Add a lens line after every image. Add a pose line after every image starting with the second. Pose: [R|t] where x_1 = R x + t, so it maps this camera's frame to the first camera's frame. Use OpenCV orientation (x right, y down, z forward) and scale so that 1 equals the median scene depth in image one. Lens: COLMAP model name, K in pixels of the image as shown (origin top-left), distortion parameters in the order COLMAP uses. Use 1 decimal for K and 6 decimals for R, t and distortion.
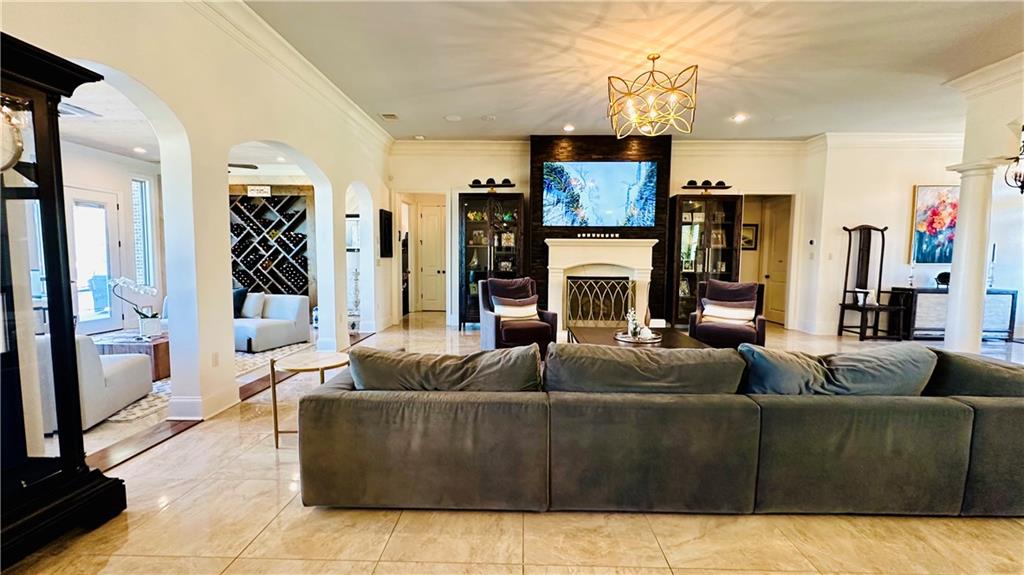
lens RADIAL K [[404.5, 0, 515.8], [0, 404.5, 289.9], [0, 0, 1]] dist [-0.000752, 0.000244]
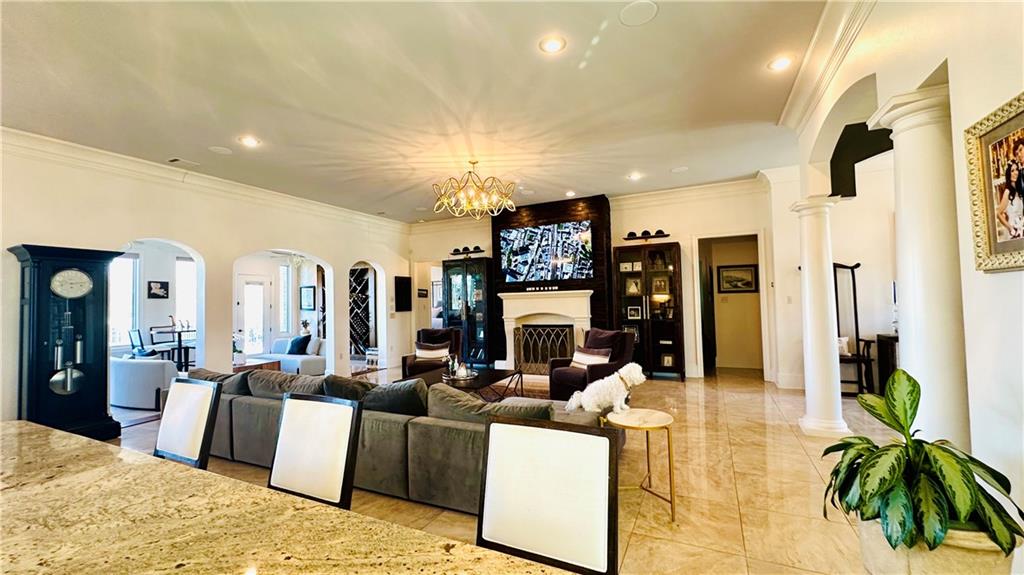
lens RADIAL K [[404.5, 0, 513.9], [0, 404.5, 287.9], [0, 0, 1]] dist [-0.000752, 0.000244]
pose [[0.912345, -0.045611, -0.406874, 0.581496], [-0.000173, 0.993732, -0.111787, -0.008431], [0.409422, 0.102059, 0.906619, -0.065536]]
